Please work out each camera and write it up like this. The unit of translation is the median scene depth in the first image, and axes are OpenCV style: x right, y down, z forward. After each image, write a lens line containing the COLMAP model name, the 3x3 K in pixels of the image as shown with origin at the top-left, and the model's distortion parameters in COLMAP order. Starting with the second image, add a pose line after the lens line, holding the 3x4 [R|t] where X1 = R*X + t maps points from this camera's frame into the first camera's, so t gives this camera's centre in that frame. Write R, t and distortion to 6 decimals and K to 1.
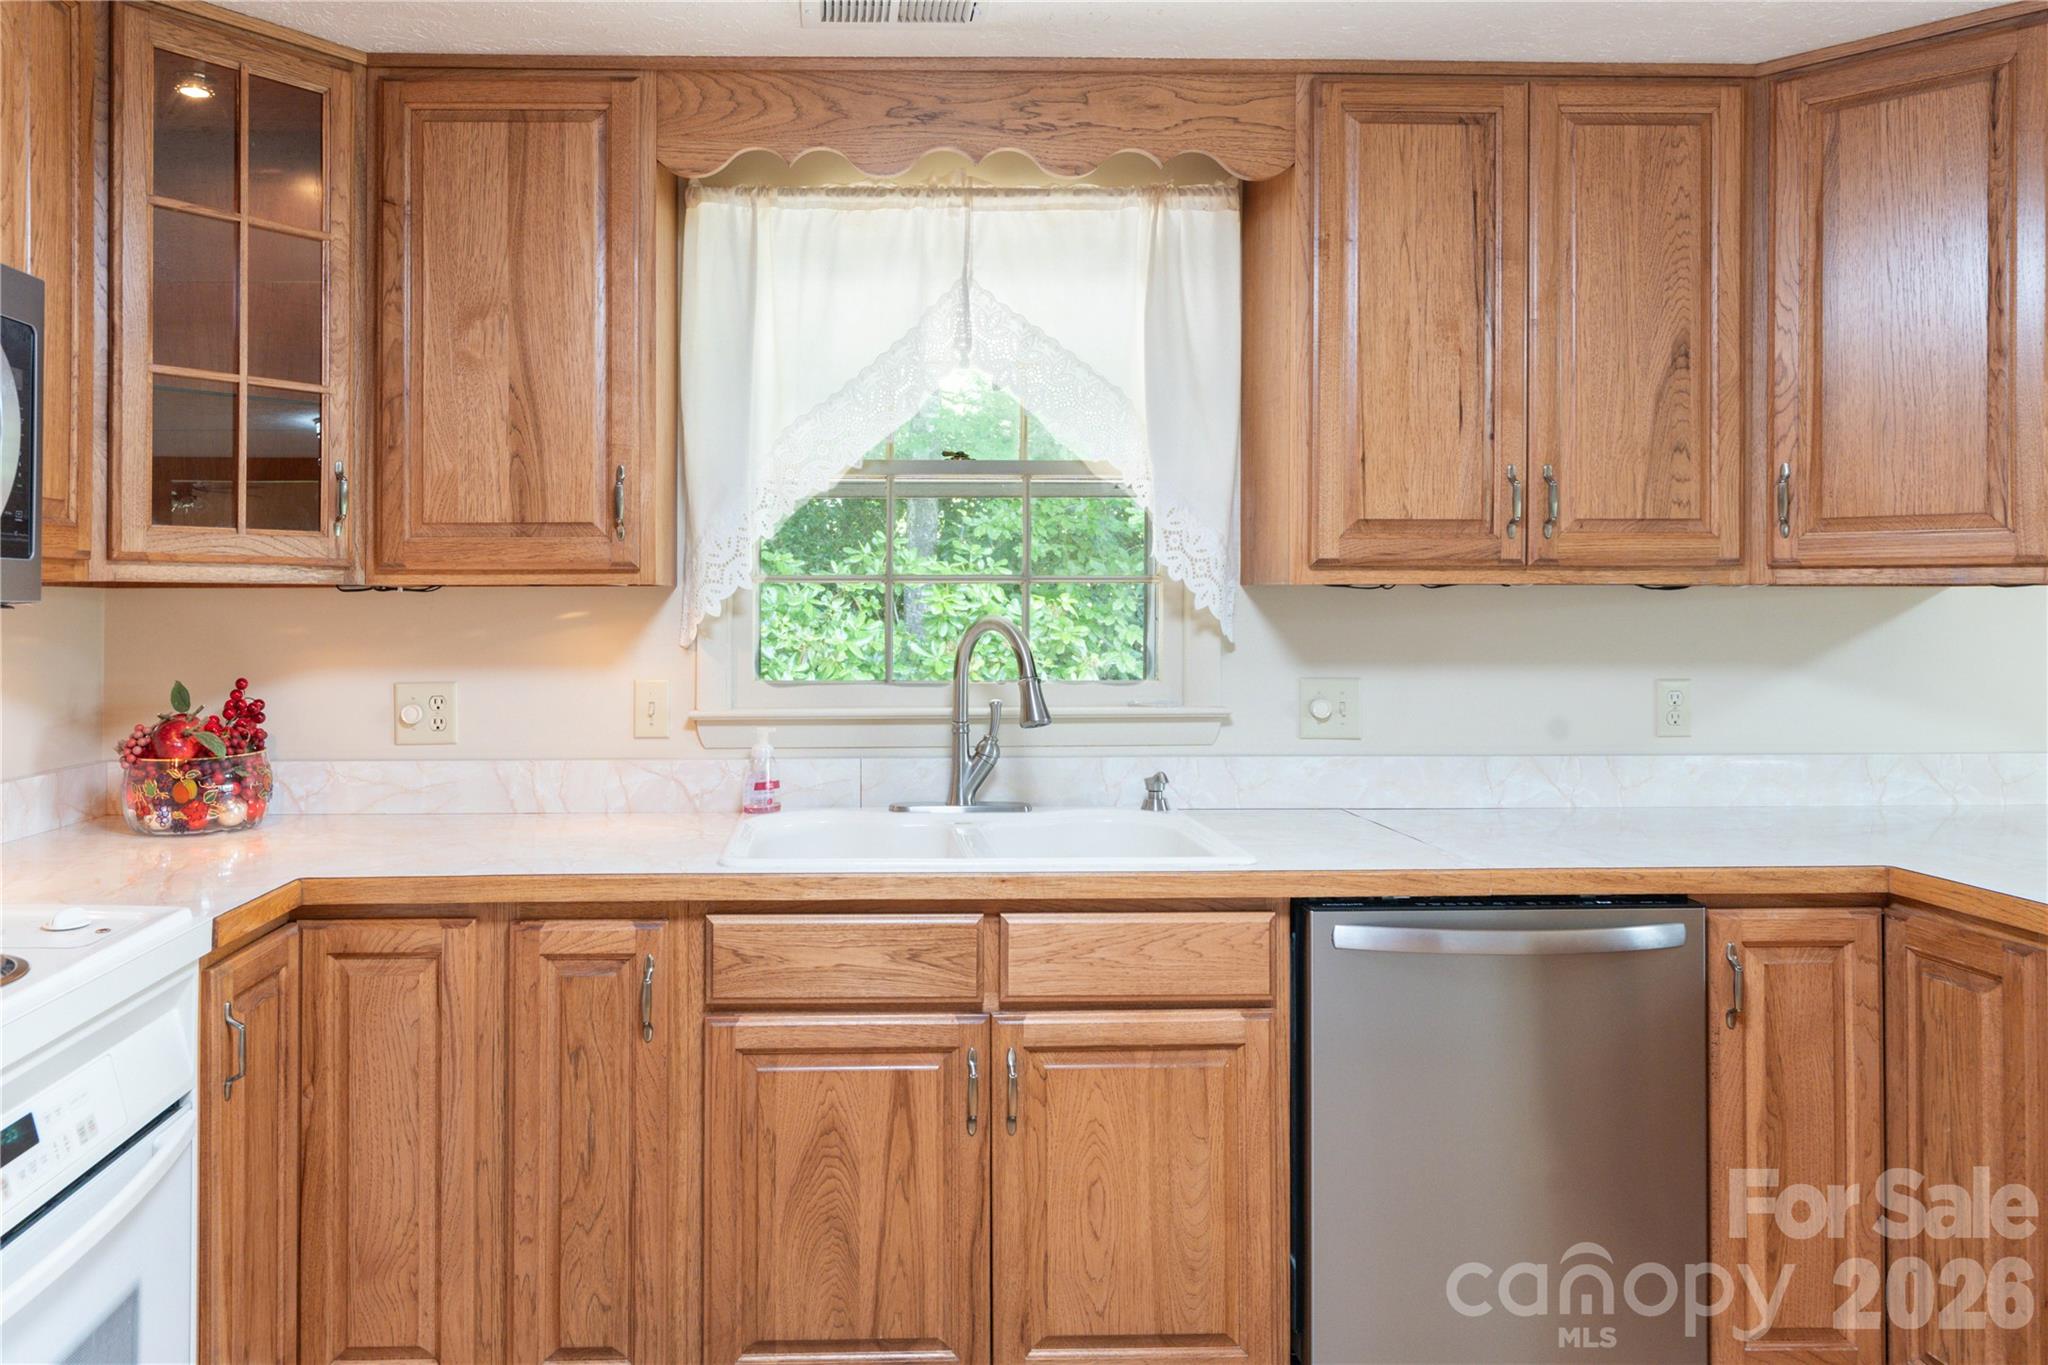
lens RADIAL K [[1344.1, 0, 911.8], [0, 1344.1, 603.9], [0, 0, 1]] dist [0.003540, -0.001250]
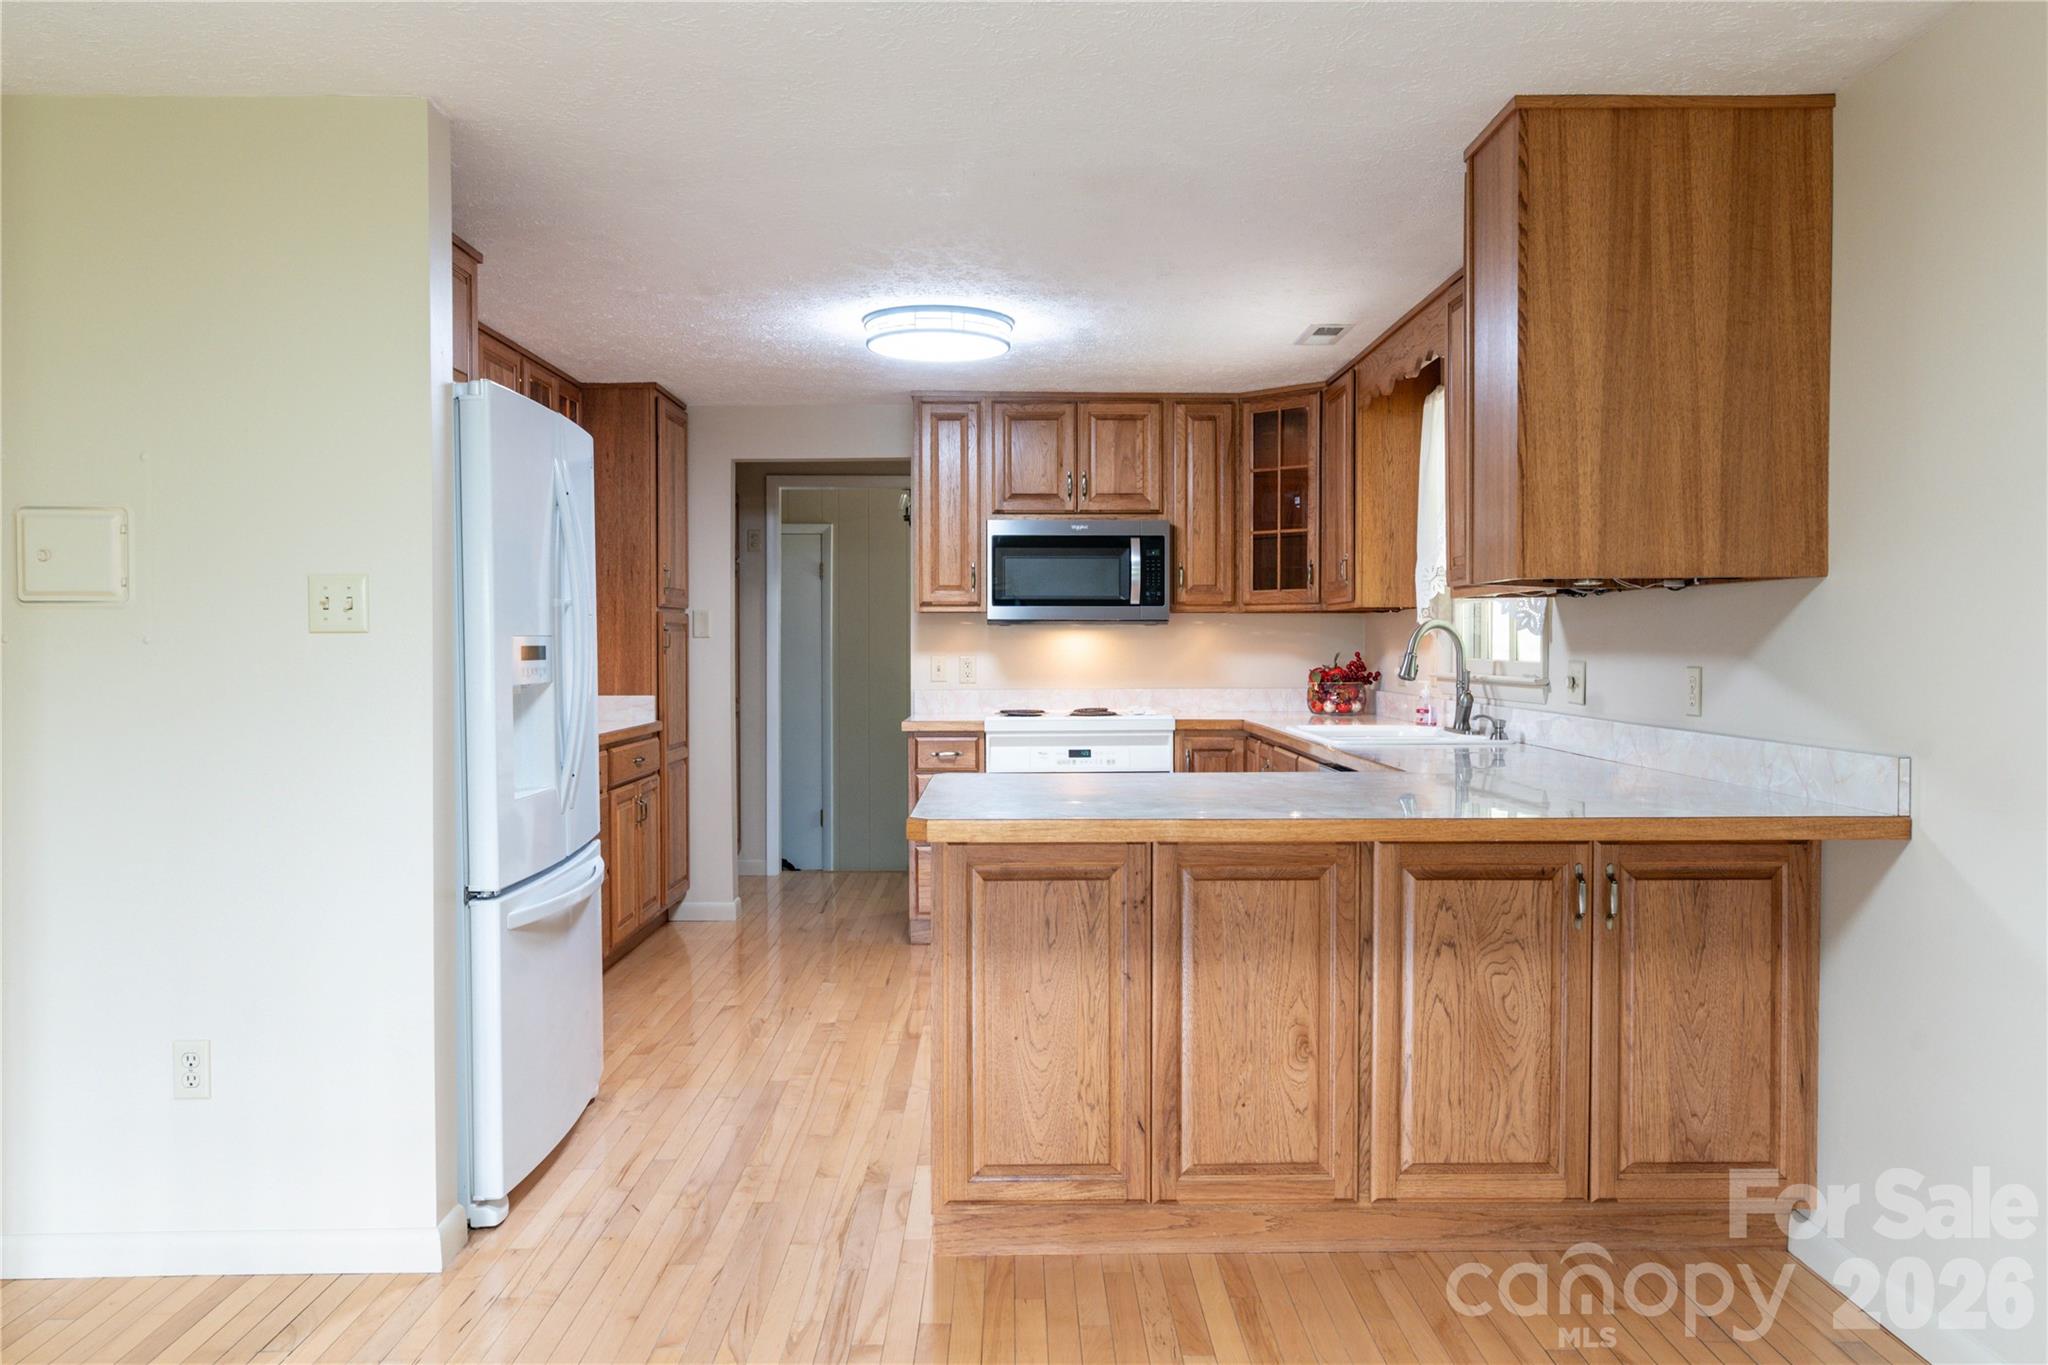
lens RADIAL K [[1465.2, 0, 1046.0], [0, 1465.2, 682.2], [0, 0, 1]] dist [0.005443, 0.006944]
pose [[0.000387, 0.029276, -0.999571, 2.102129], [0.011870, 0.999501, 0.029279, 0.029400], [0.999929, -0.011876, 0.000039, 0.503988]]
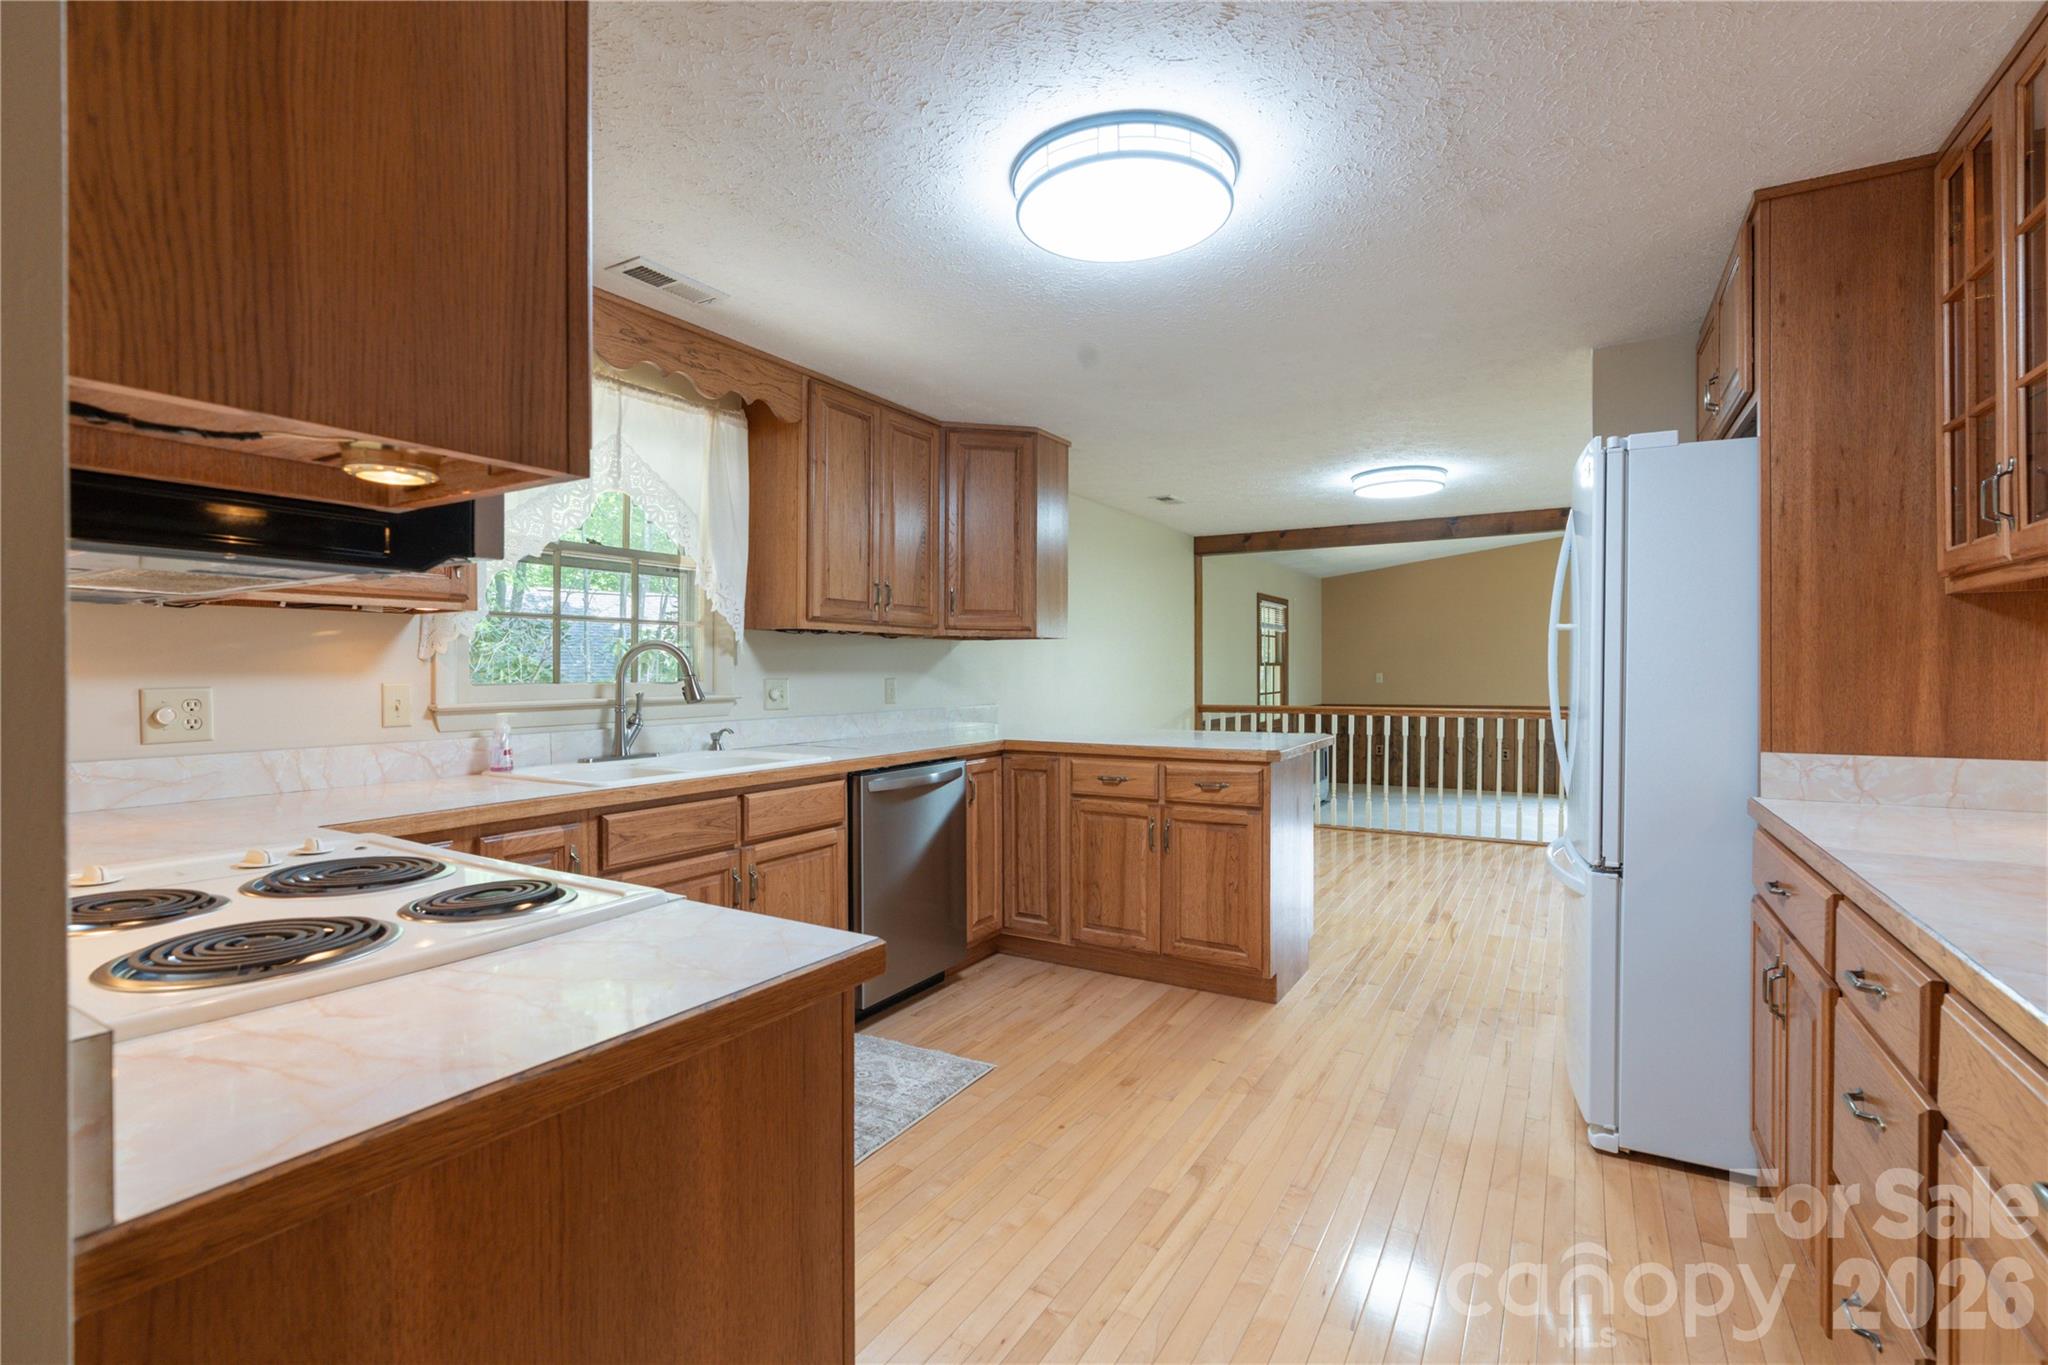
lens RADIAL K [[923.1, 0, 1022.8], [0, 923.1, 681.6], [0, 0, 1]] dist [-0.010237, 0.003963]
pose [[0.538398, -0.010026, 0.842631, -0.704381], [-0.001803, 0.999913, 0.013049, 0.046540], [-0.842689, -0.008545, 0.538333, -0.023231]]
